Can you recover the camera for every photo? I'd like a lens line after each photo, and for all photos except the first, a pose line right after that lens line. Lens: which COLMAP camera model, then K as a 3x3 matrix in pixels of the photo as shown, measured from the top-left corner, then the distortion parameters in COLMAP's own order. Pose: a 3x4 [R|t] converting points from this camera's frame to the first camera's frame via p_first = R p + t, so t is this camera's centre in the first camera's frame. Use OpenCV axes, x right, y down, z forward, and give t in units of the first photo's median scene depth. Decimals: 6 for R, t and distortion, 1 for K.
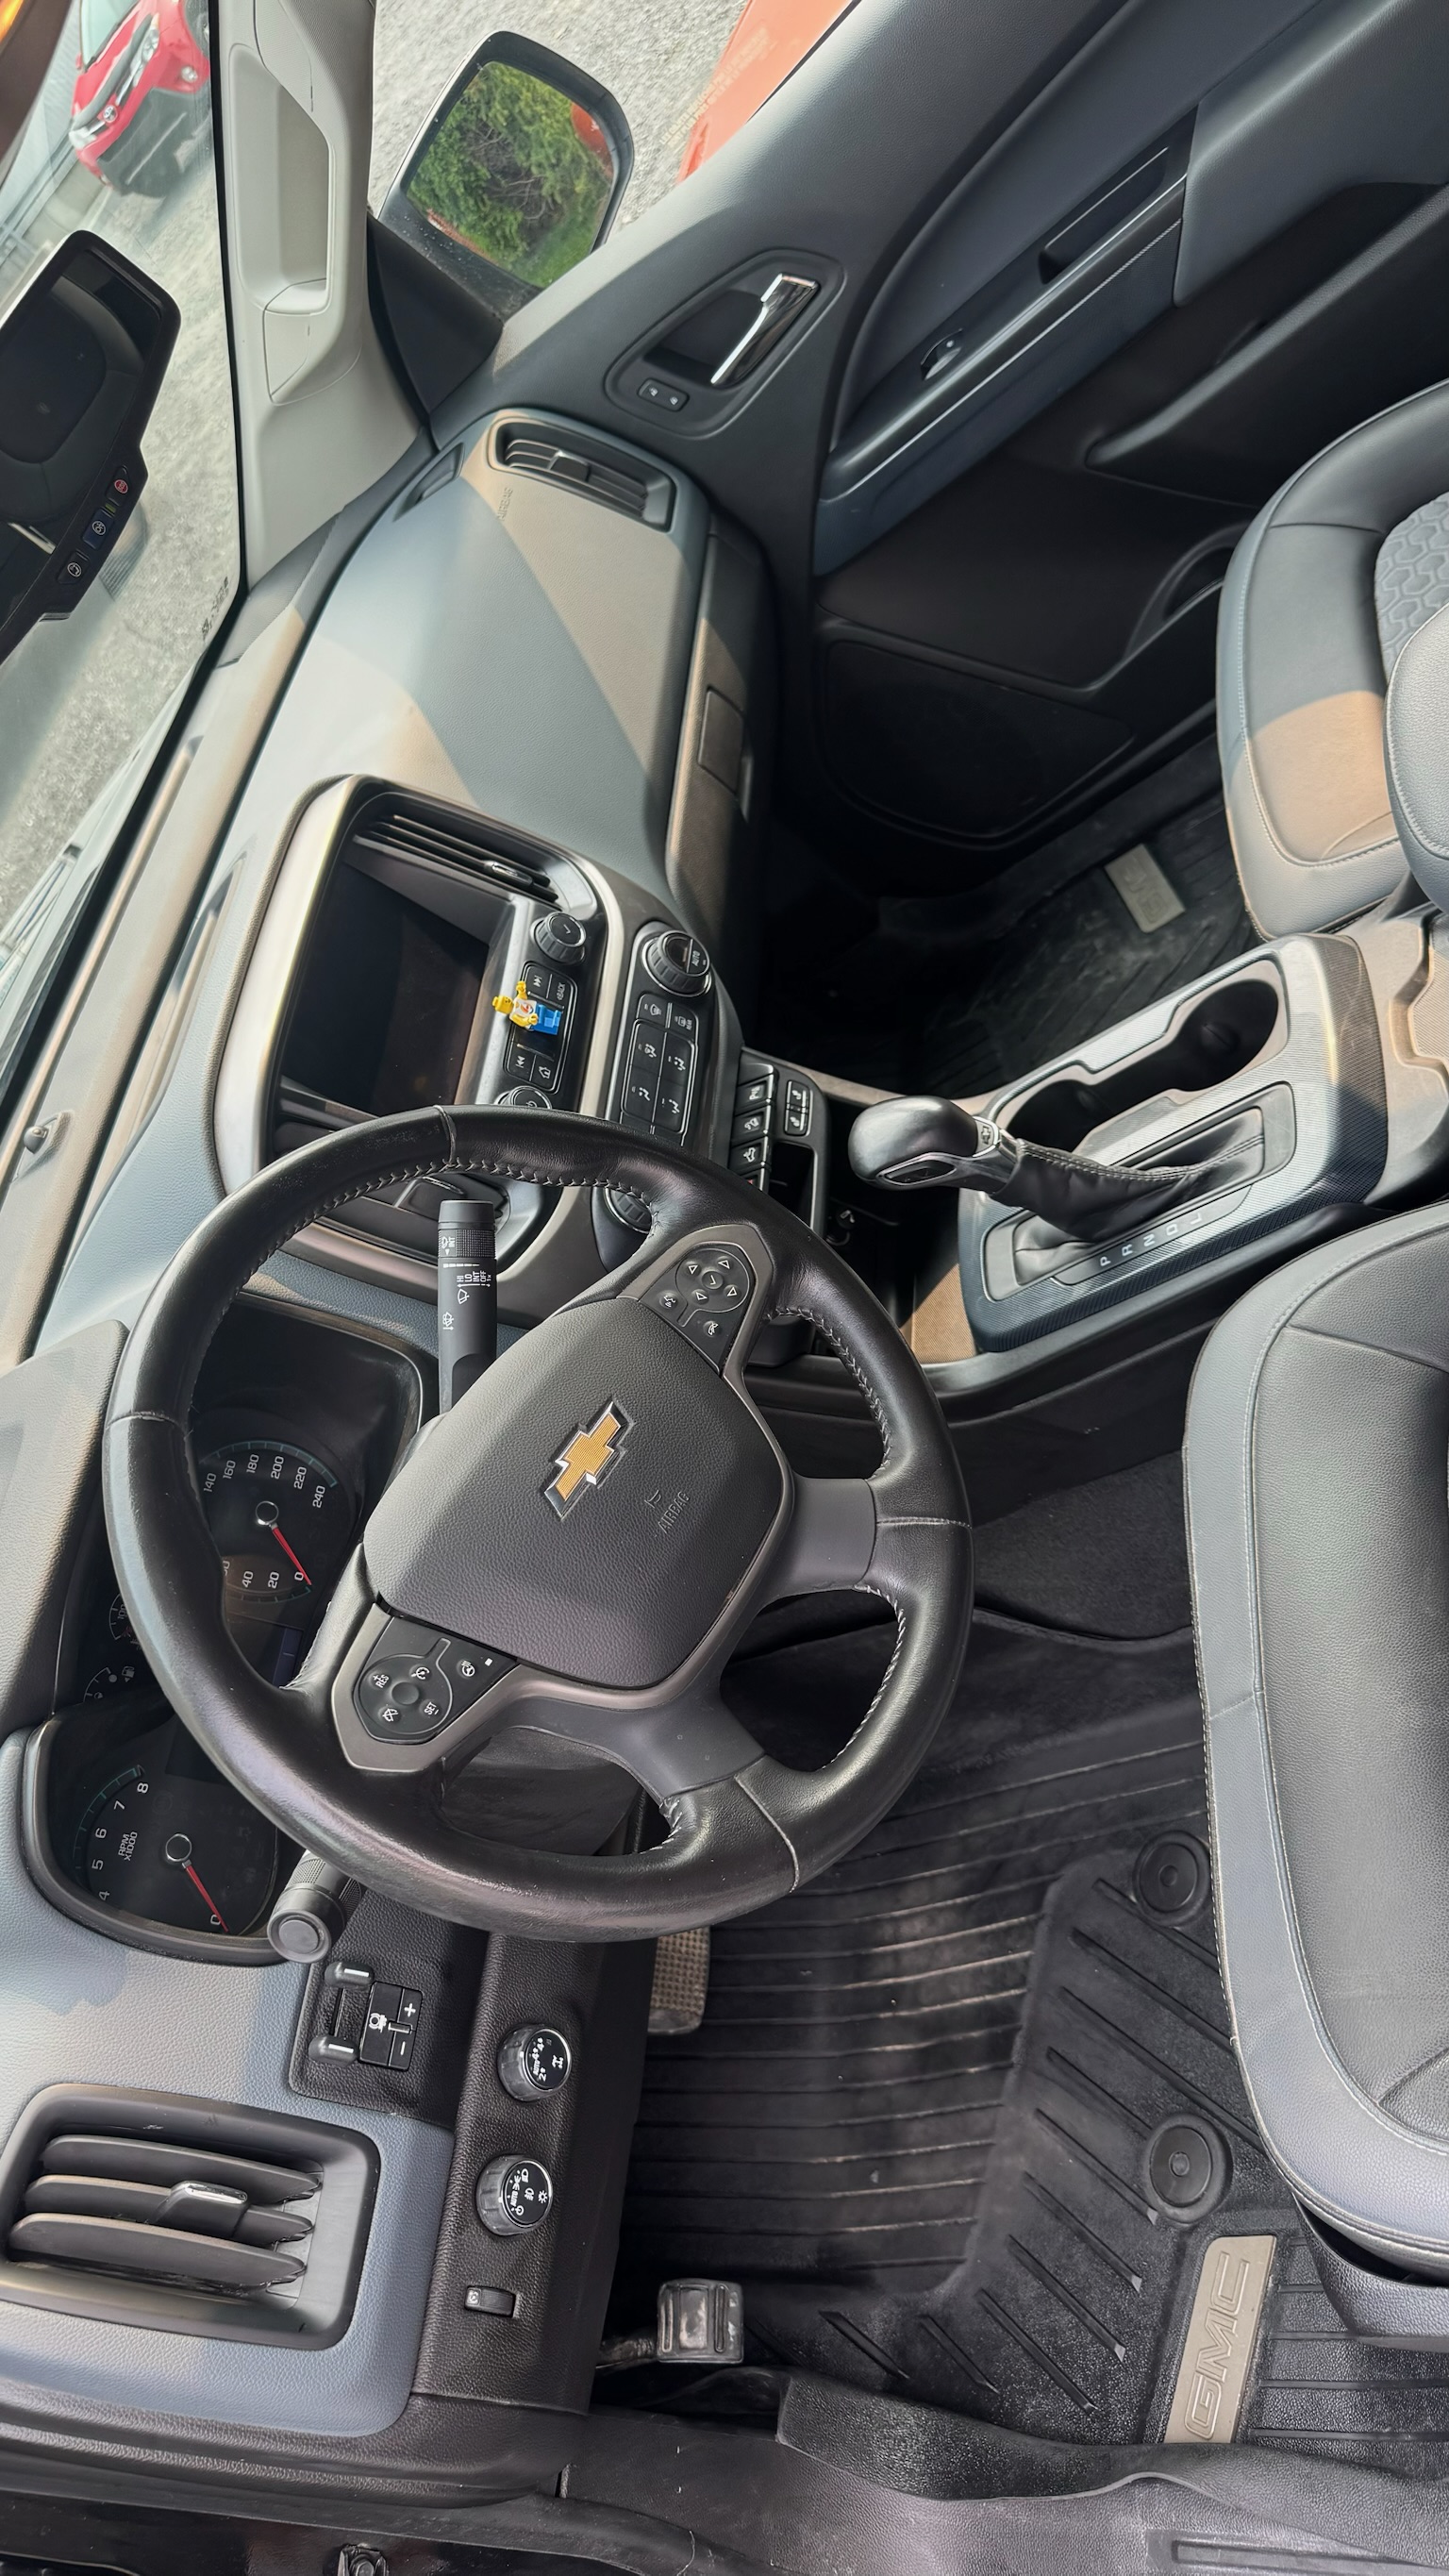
lens RADIAL K [[1801.1, 0, 724.5], [0, 1801.1, 1288.0], [0, 0, 1]] dist [0.063963, -0.107520]
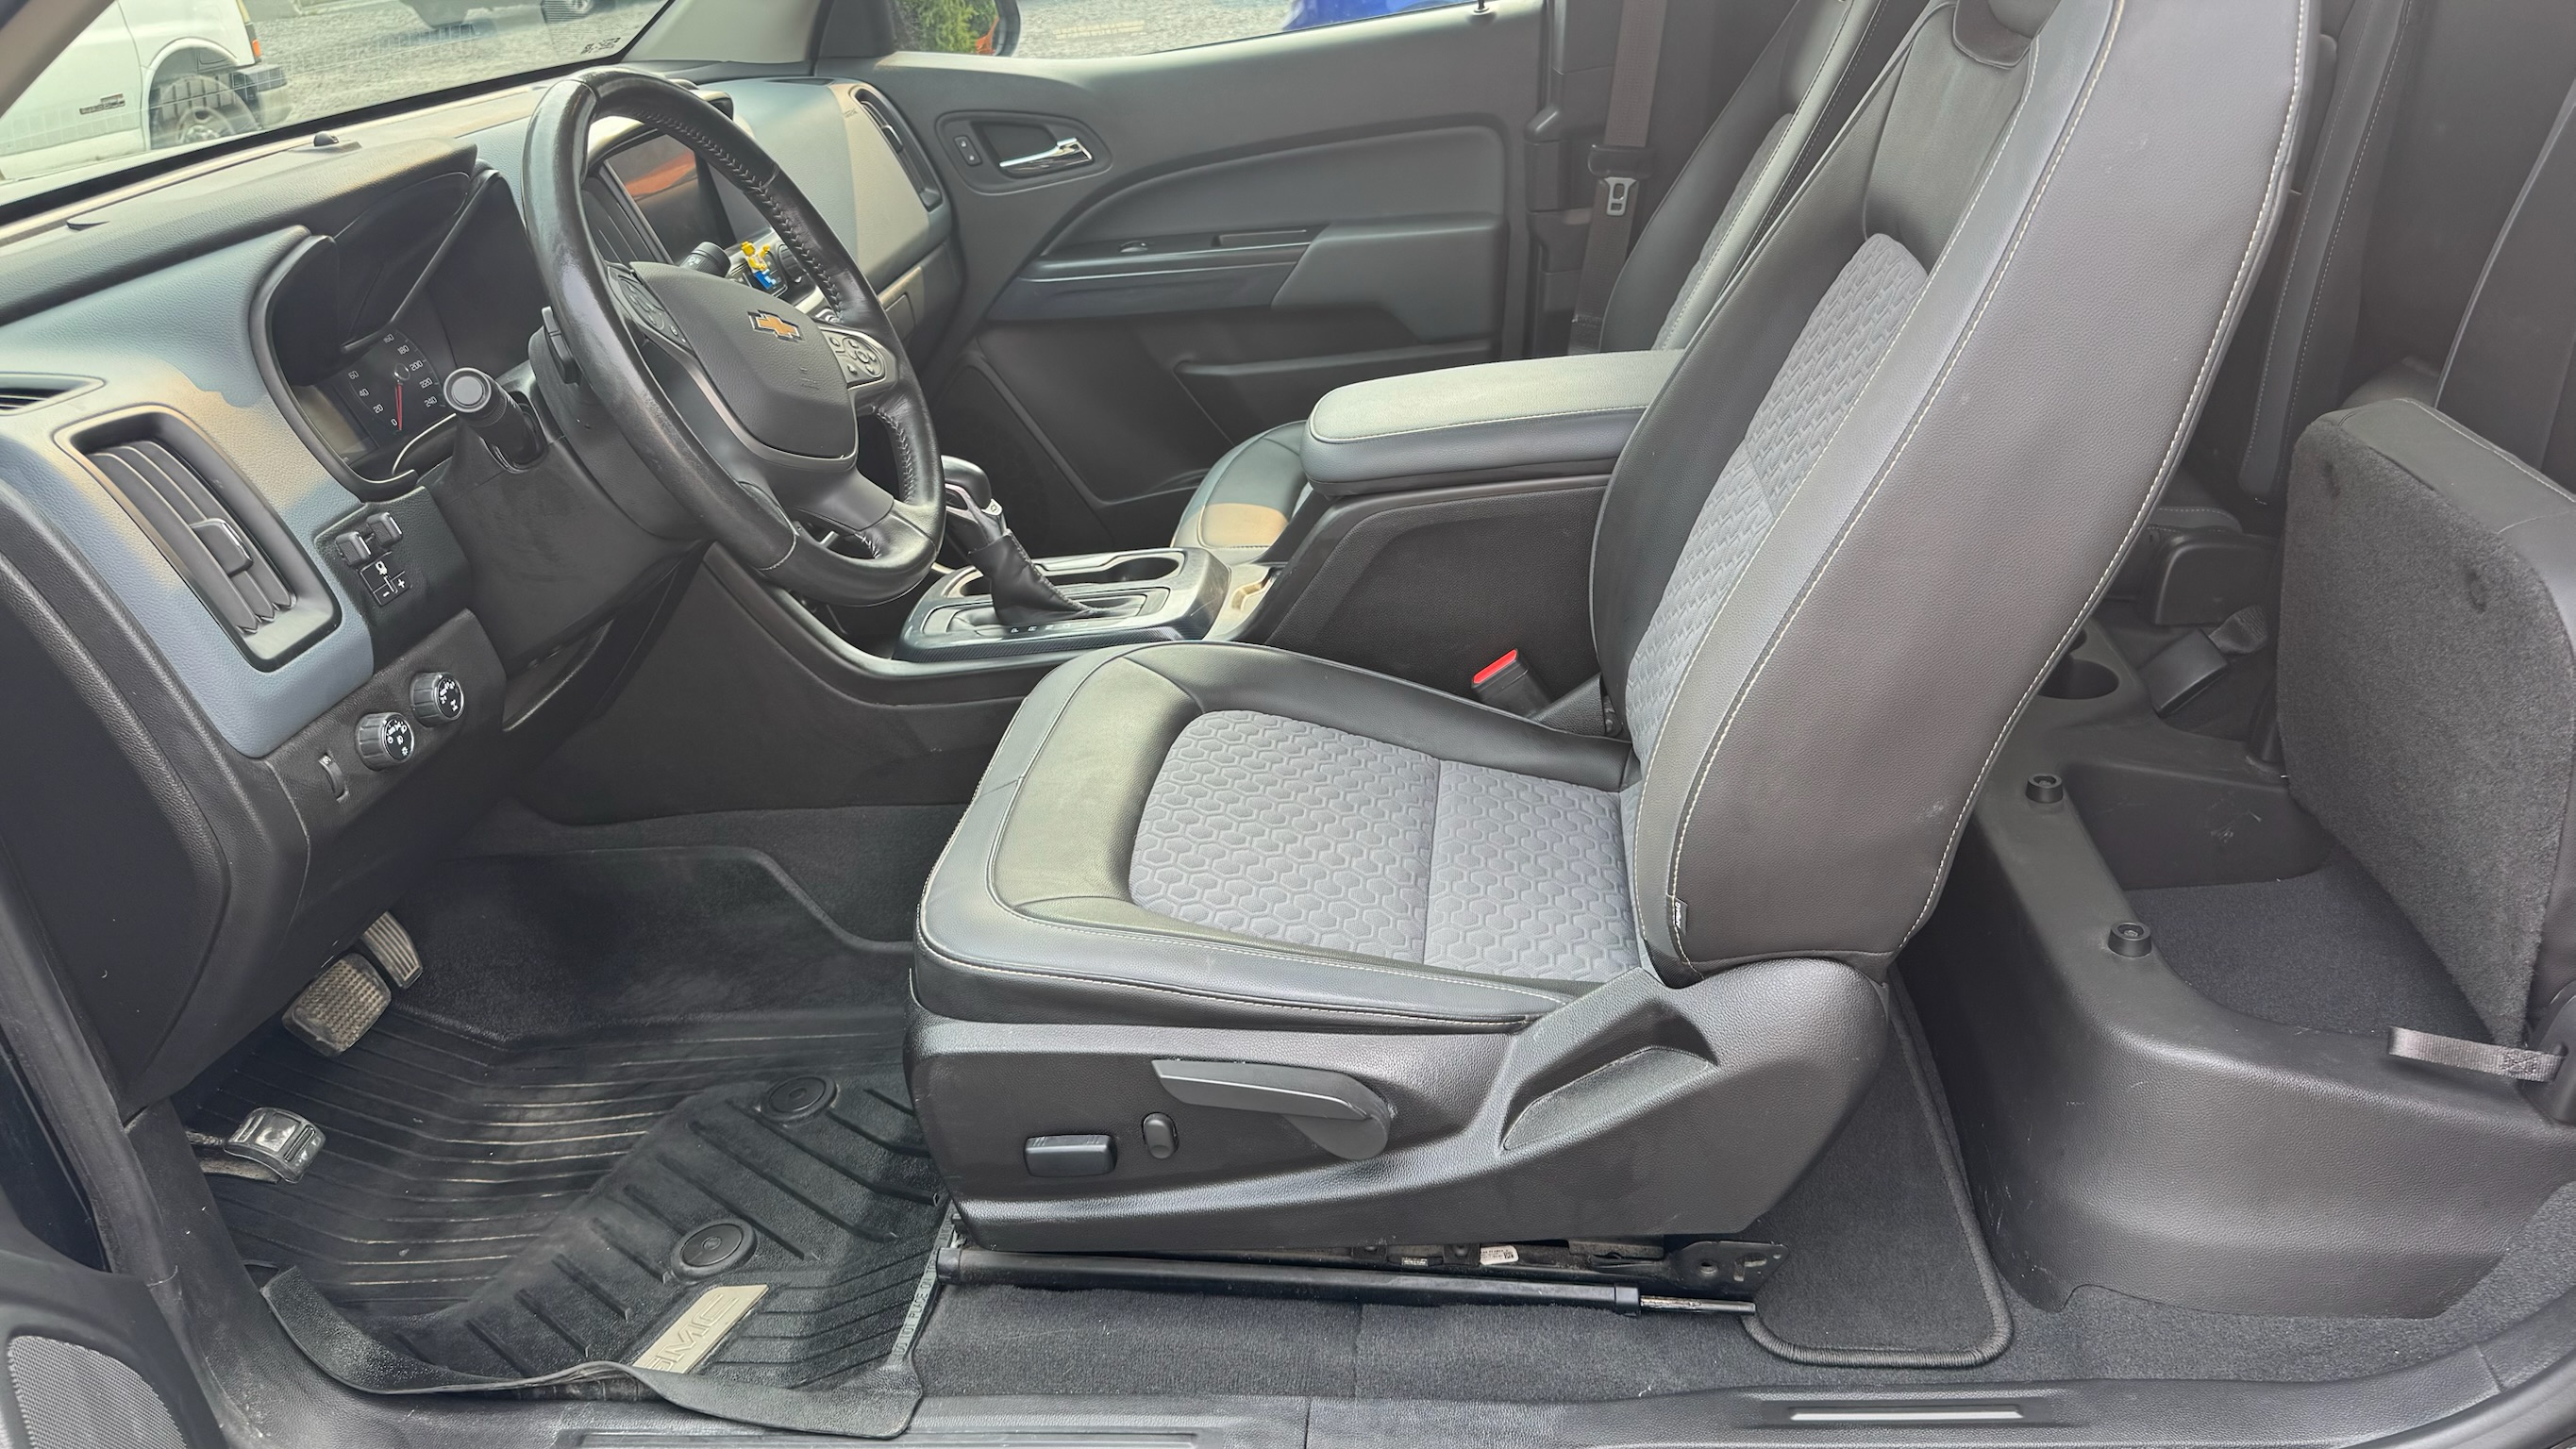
lens RADIAL K [[1801.1, 0, 1288.0], [0, 1801.1, 724.5], [0, 0, 1]] dist [0.063963, -0.107520]
pose [[0.778599, 0.557121, 0.288789, 0.004064], [-0.384994, 0.787509, -0.481258, 0.579368], [-0.495542, 0.263525, 0.827643, -0.267550]]
